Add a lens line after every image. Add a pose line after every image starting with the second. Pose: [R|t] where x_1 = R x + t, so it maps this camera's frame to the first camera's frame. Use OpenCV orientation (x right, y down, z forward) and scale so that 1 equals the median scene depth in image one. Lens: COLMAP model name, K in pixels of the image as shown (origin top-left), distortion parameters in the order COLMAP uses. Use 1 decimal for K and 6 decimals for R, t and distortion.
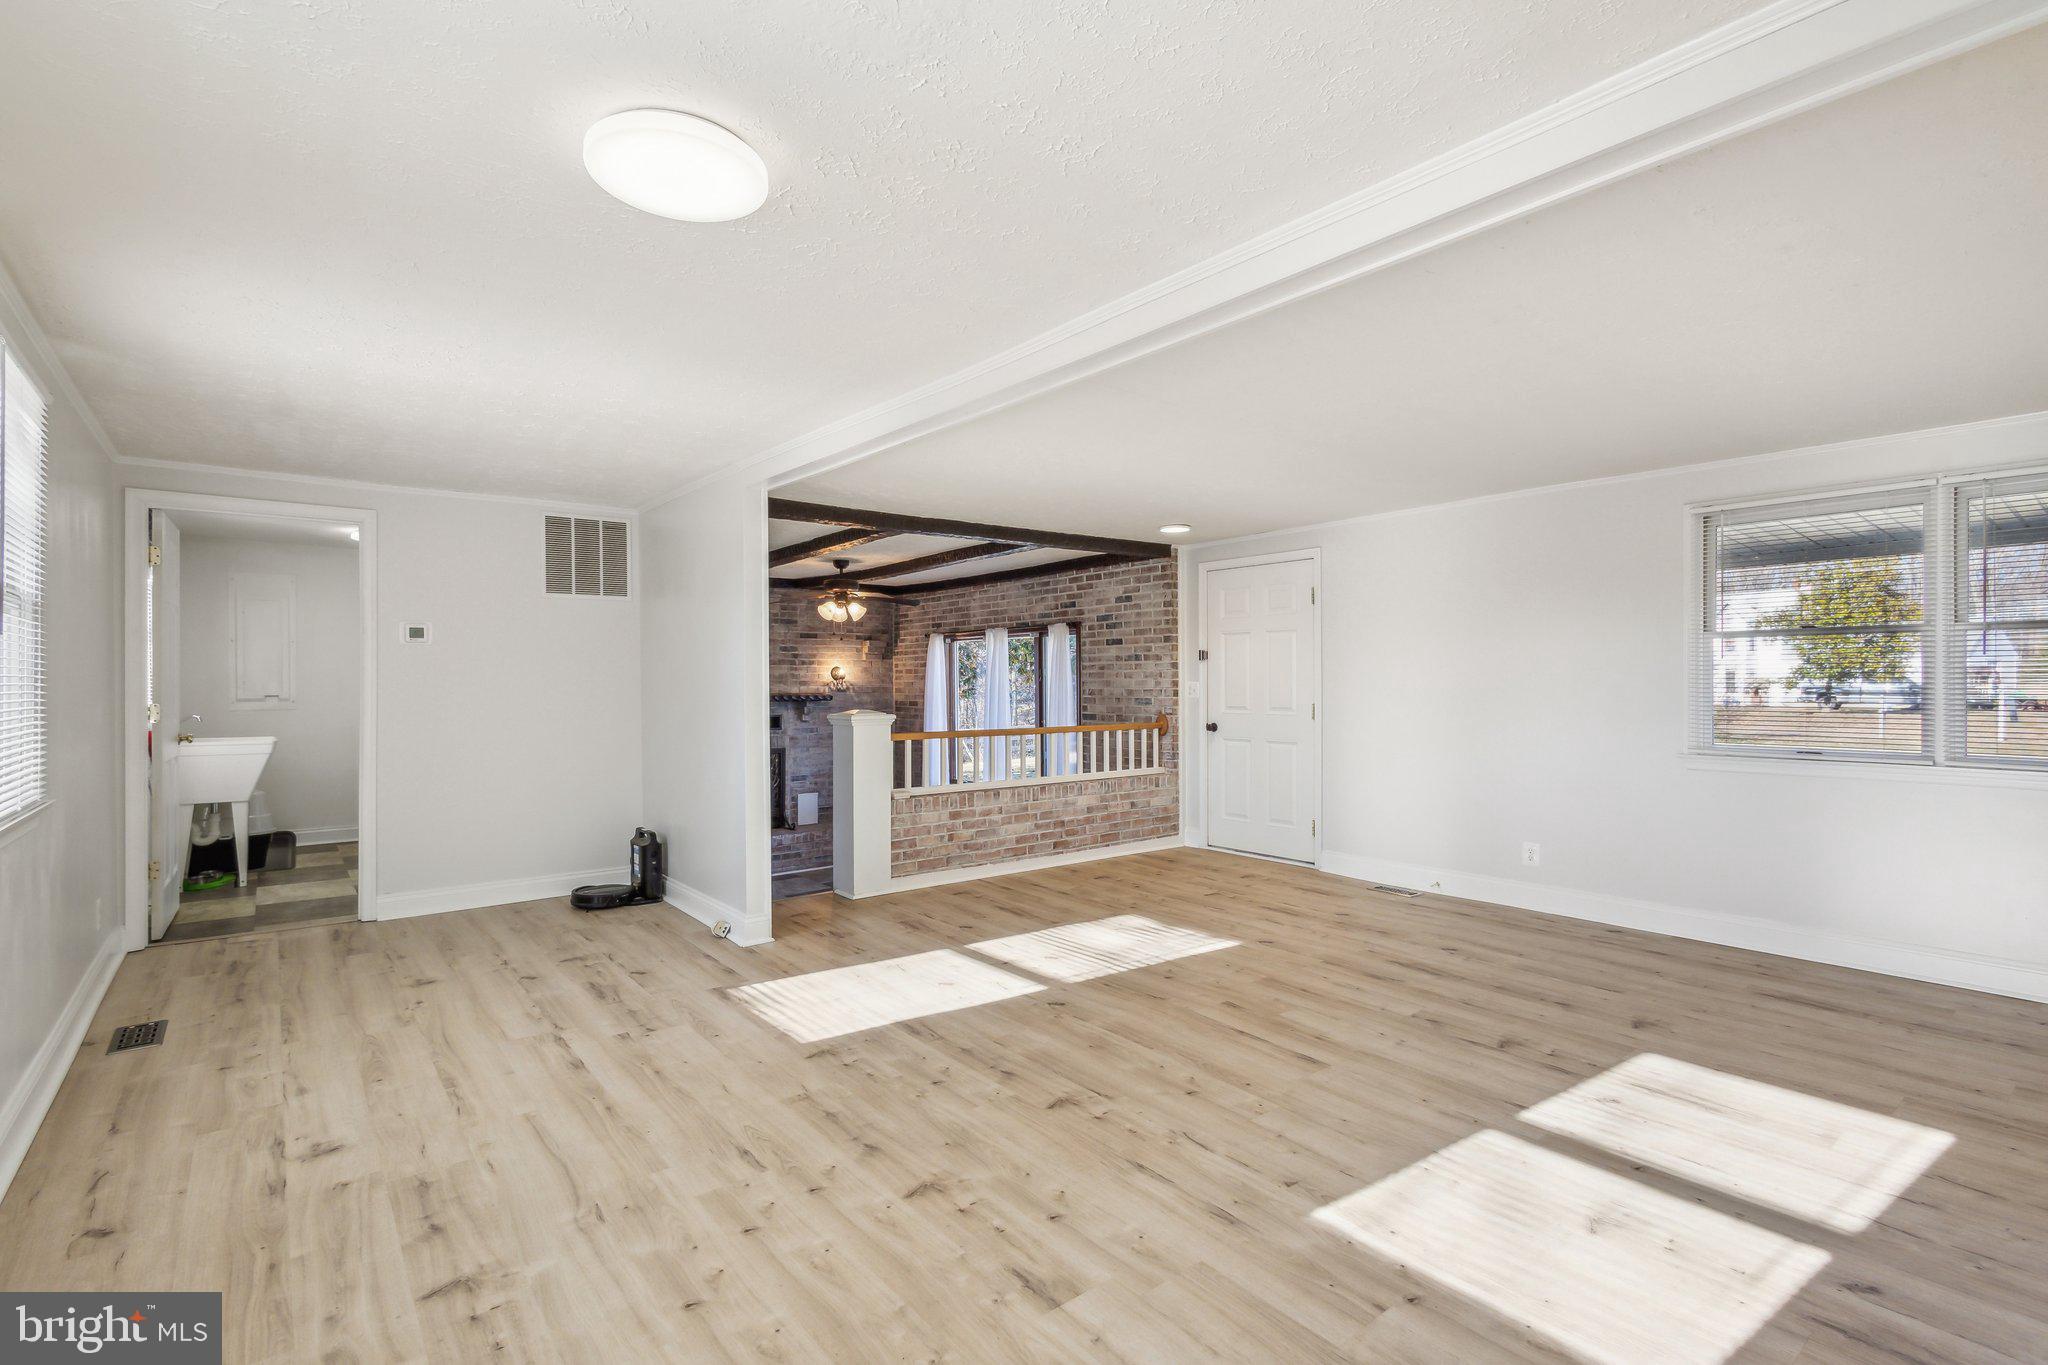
lens RADIAL K [[953.6, 0, 1001.8], [0, 953.6, 680.9], [0, 0, 1]] dist [0.015940, -0.003381]
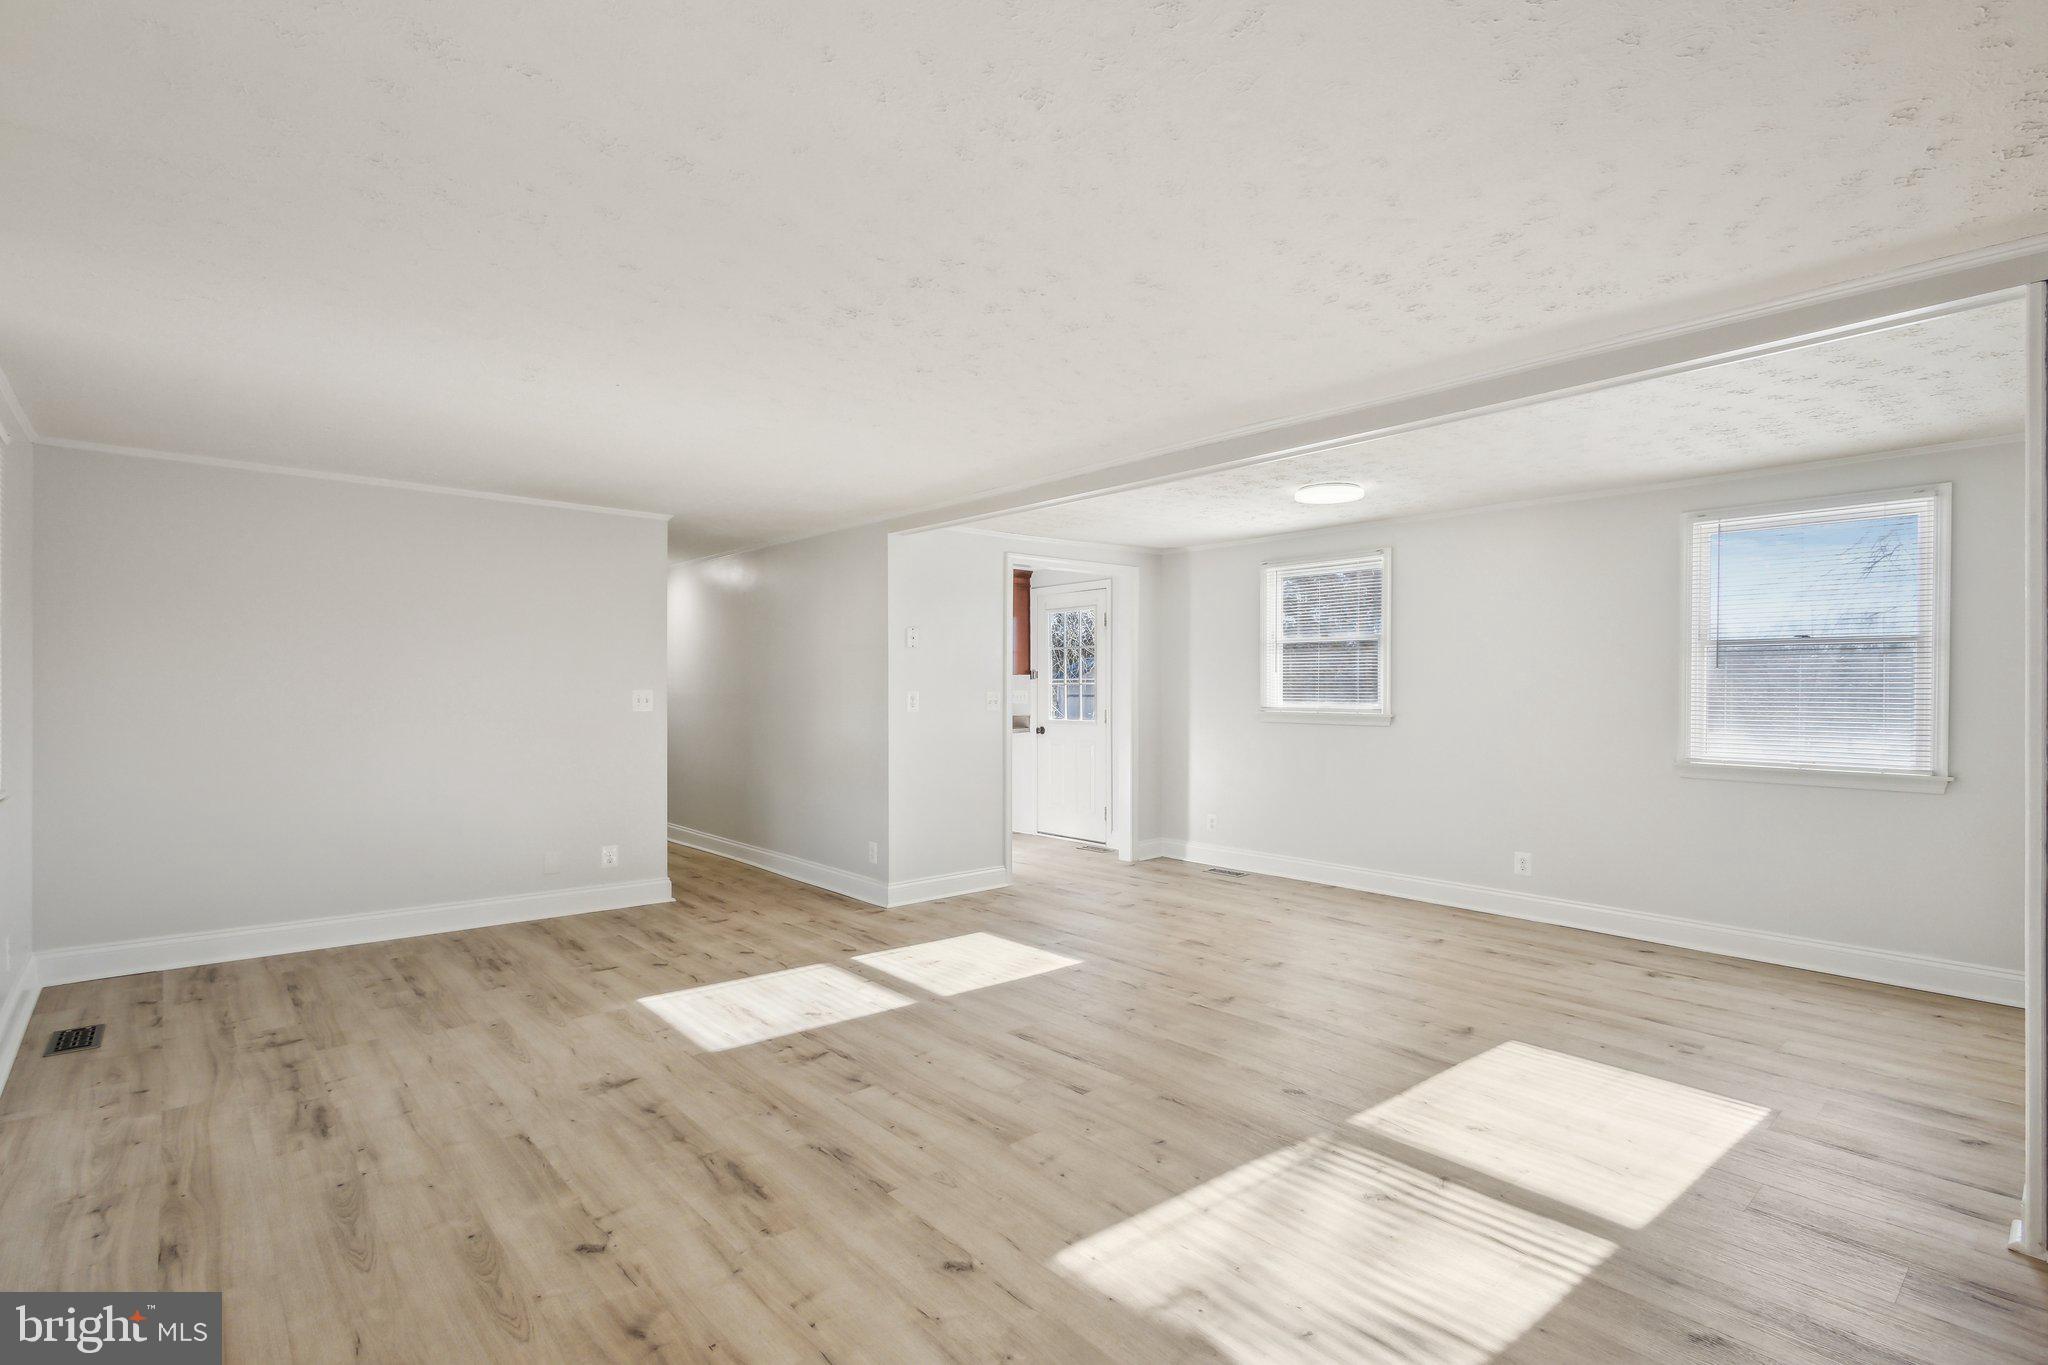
lens RADIAL K [[953.6, 0, 1029.3], [0, 953.6, 691.8], [0, 0, 1]] dist [0.015940, -0.003381]
pose [[-0.997030, -0.001363, -0.077009, 0.250720], [-0.001577, 0.999995, 0.002720, 0.000195], [0.077004, 0.002833, -0.997027, 1.310241]]
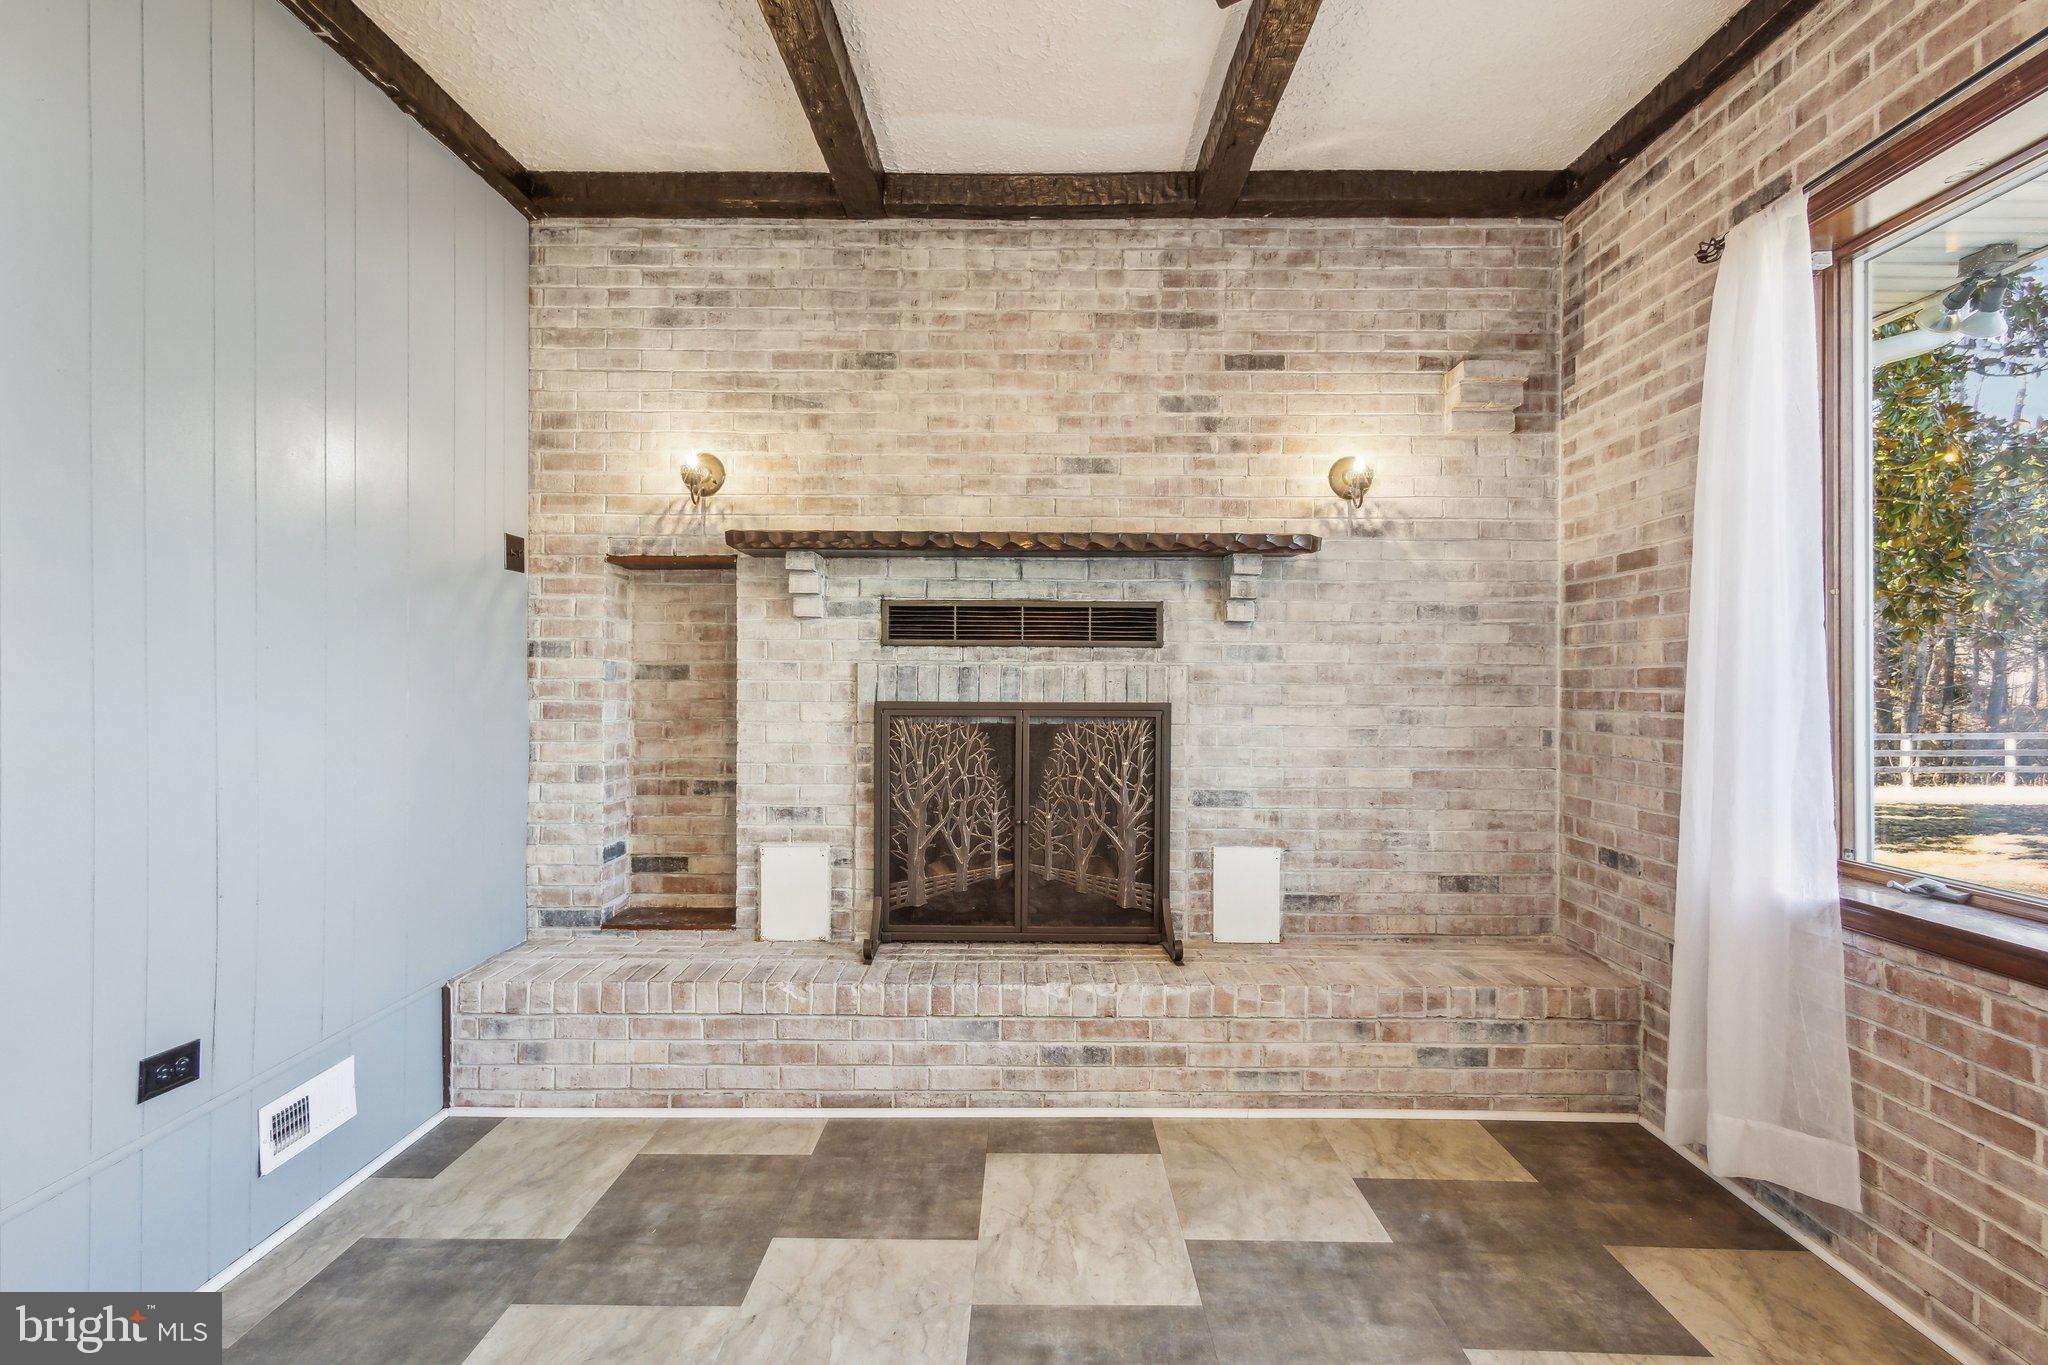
lens RADIAL K [[953.6, 0, 1014.2], [0, 953.6, 681.4], [0, 0, 1]] dist [0.015940, -0.003381]
pose [[0.791696, 0.009150, -0.610847, -0.132397], [-0.009824, 0.999949, 0.002246, 0.119927], [0.610837, 0.004222, 0.791745, 1.353597]]
